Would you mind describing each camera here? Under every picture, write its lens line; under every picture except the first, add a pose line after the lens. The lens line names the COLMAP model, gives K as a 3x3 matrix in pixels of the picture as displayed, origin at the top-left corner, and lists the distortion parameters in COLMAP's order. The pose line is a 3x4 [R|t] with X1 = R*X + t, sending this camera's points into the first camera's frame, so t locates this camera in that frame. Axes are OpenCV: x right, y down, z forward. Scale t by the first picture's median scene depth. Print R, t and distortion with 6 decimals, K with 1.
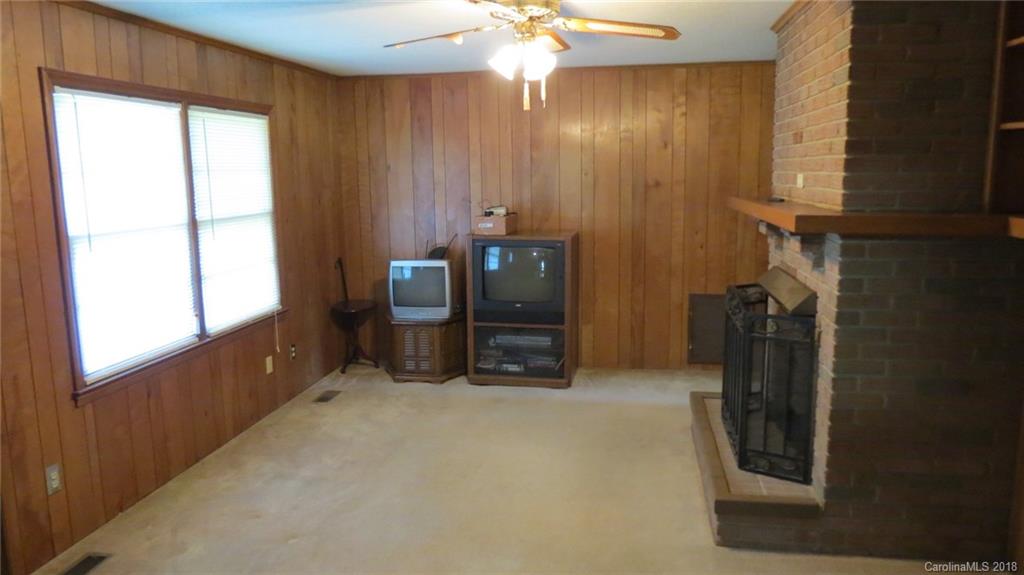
lens RADIAL K [[730.0, 0, 507.2], [0, 730.0, 289.3], [0, 0, 1]] dist [-0.031133, 0.000132]
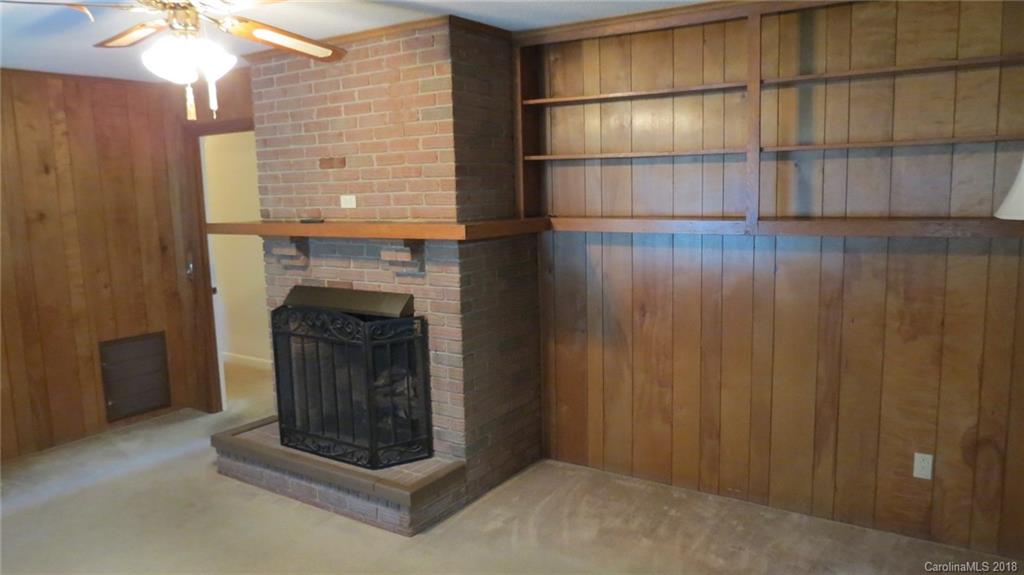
lens RADIAL K [[730.0, 0, 508.4], [0, 730.0, 285.6], [0, 0, 1]] dist [-0.031133, 0.000132]
pose [[0.403252, -0.121676, 0.906963, -0.526197], [0.165873, 0.984421, 0.058317, -0.047813], [-0.899930, 0.126924, 0.417153, 0.333277]]
